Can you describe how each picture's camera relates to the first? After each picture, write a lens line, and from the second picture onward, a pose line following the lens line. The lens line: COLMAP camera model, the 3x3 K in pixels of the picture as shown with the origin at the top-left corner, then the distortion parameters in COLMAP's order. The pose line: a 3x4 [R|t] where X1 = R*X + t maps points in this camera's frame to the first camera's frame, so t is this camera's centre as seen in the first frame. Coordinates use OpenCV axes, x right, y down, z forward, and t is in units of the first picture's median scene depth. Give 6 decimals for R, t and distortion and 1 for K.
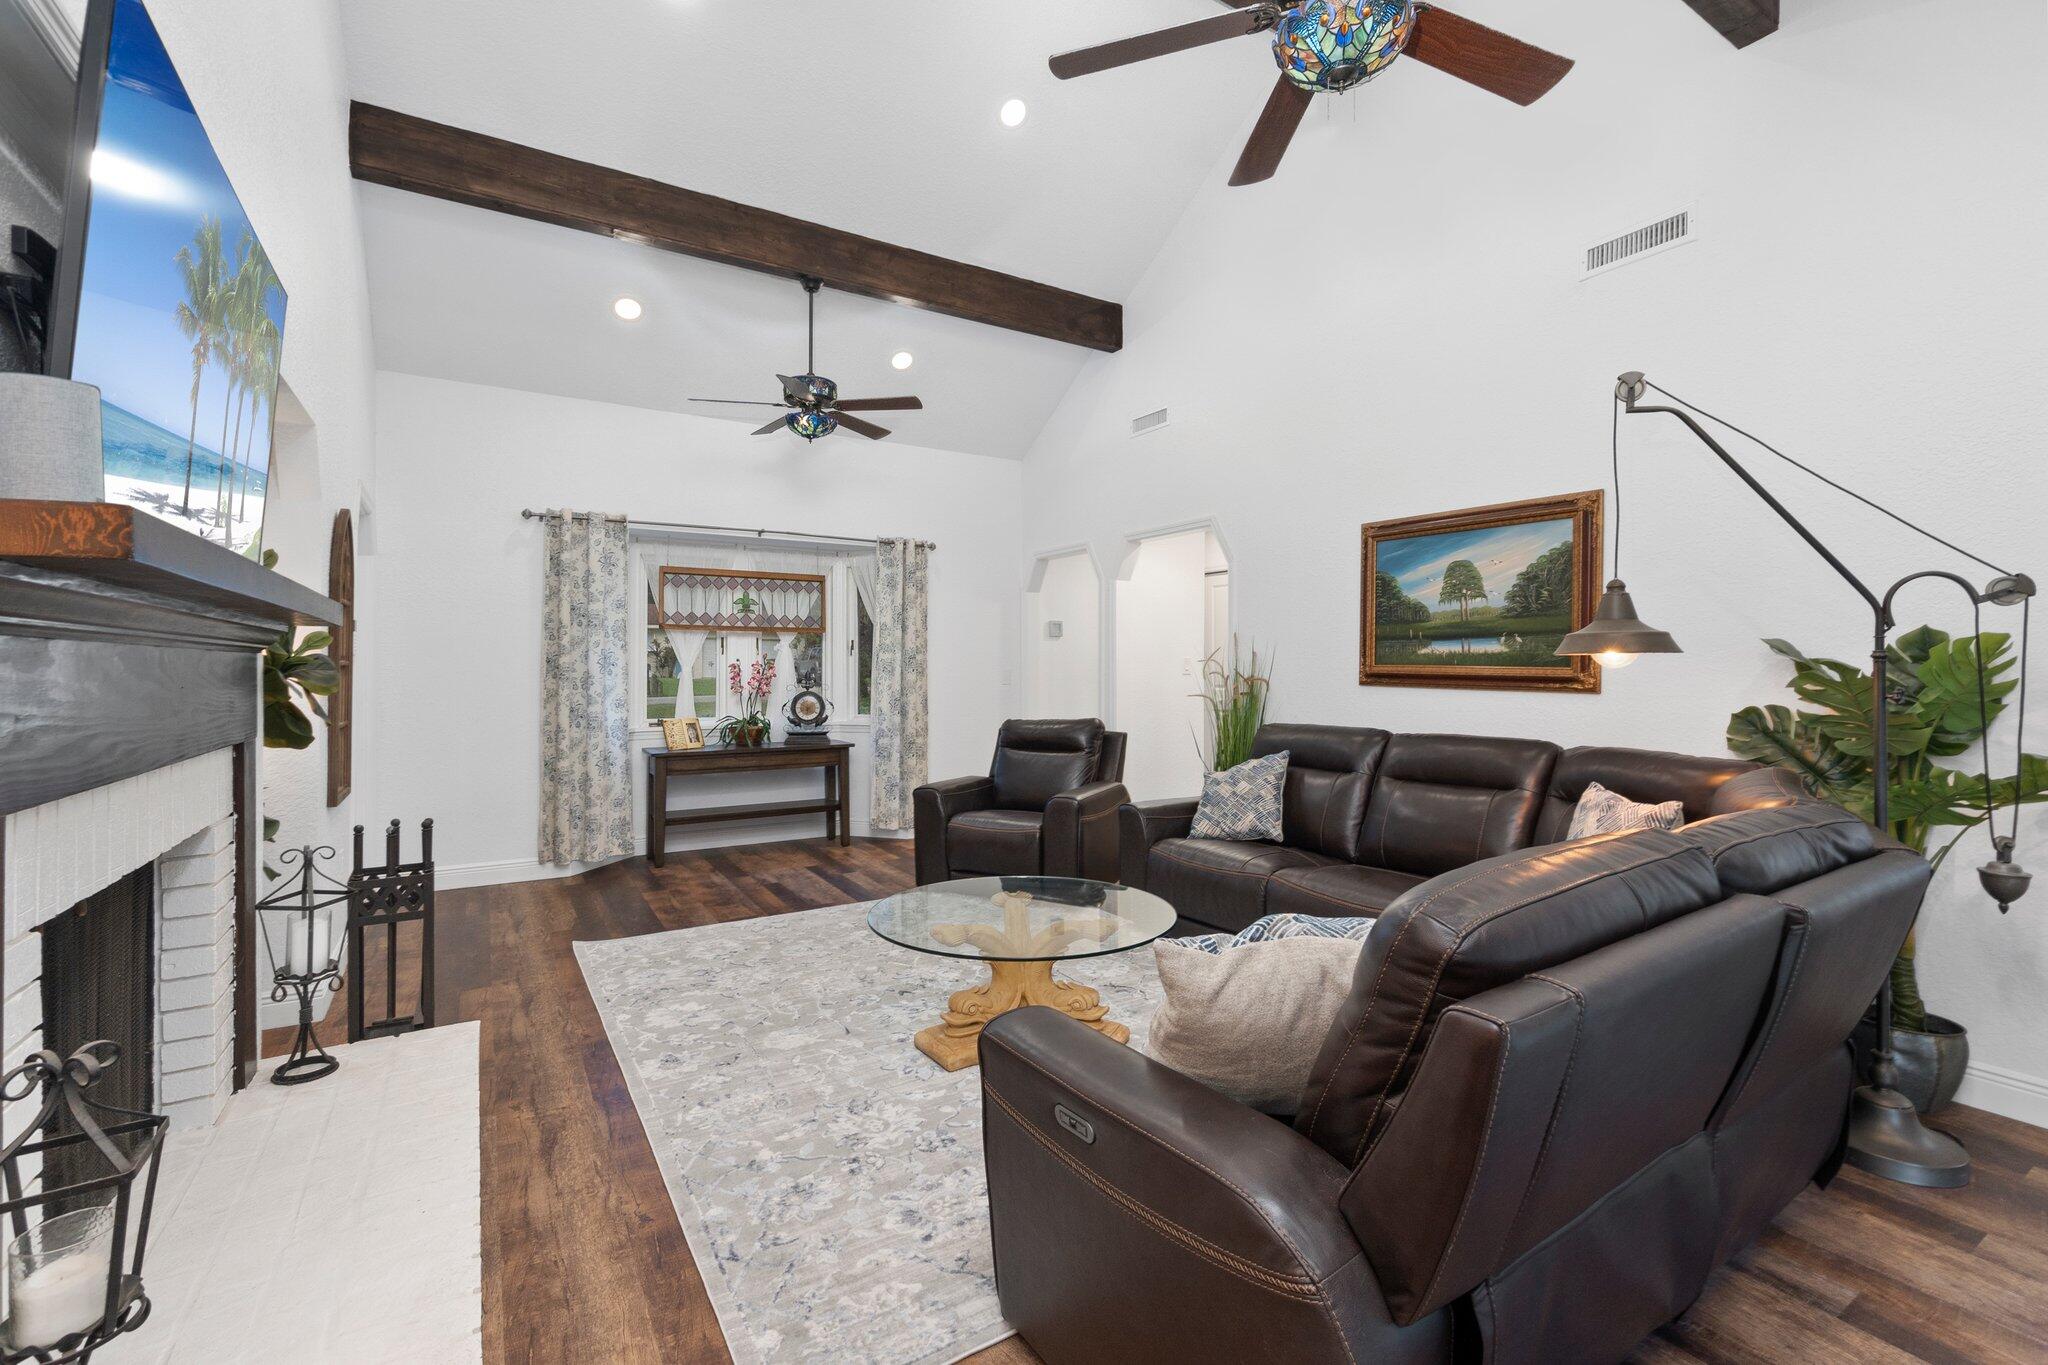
lens RADIAL K [[884.4, 0, 1017.8], [0, 884.4, 669.3], [0, 0, 1]] dist [-0.007472, 0.003131]
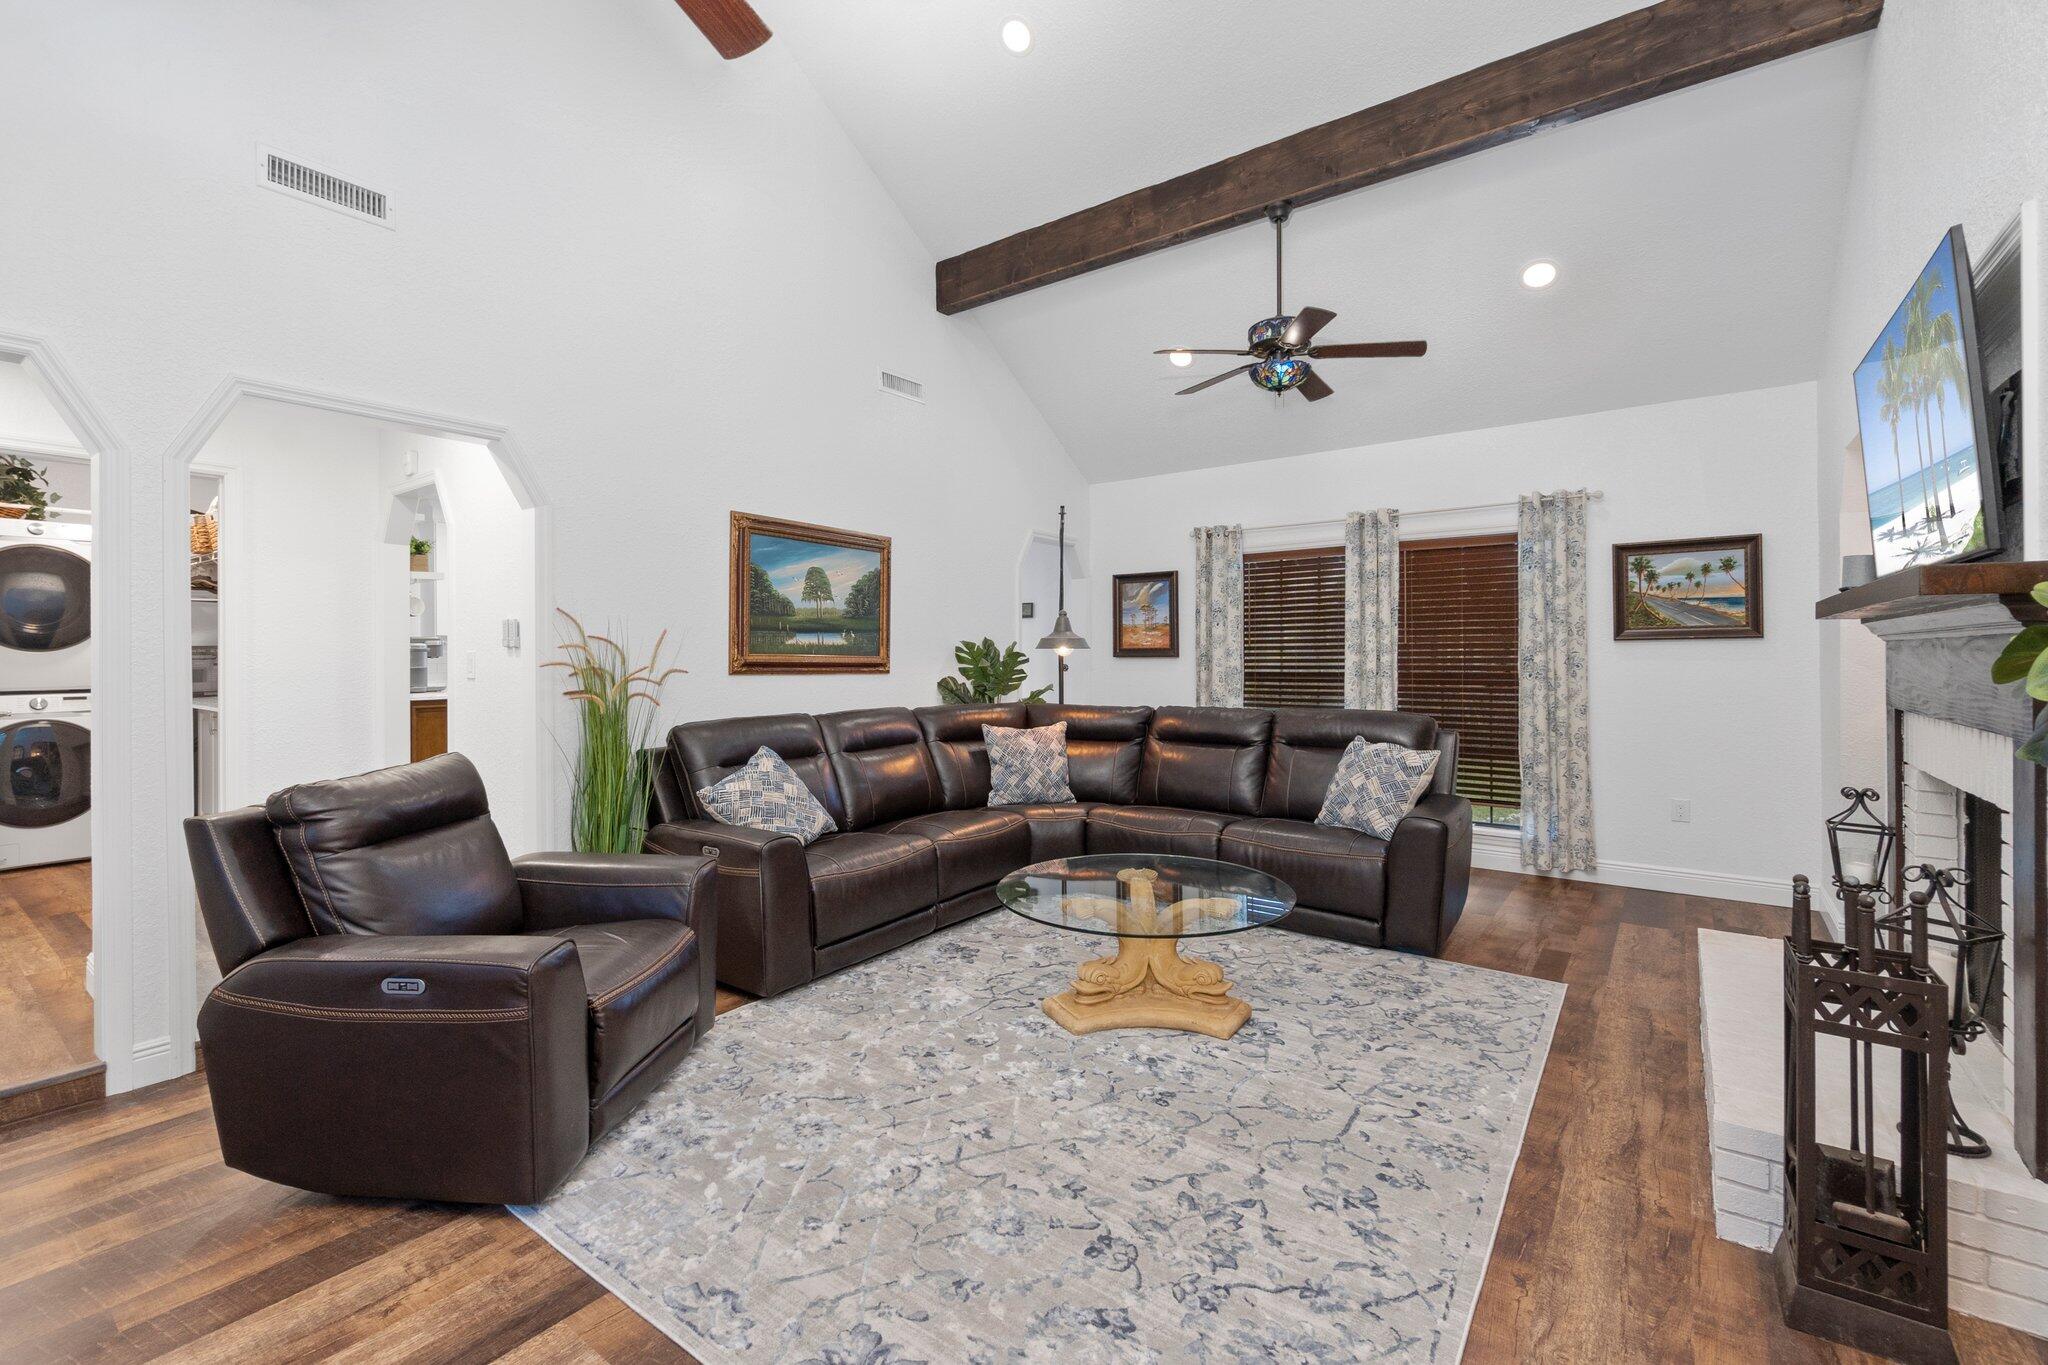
lens RADIAL K [[884.4, 0, 1011.9], [0, 884.4, 667.2], [0, 0, 1]] dist [-0.007472, 0.003131]
pose [[-0.369472, -0.006145, 0.929222, -0.709541], [0.008098, 0.999919, 0.009832, 0.002686], [-0.929207, 0.011157, -0.369392, 1.197849]]
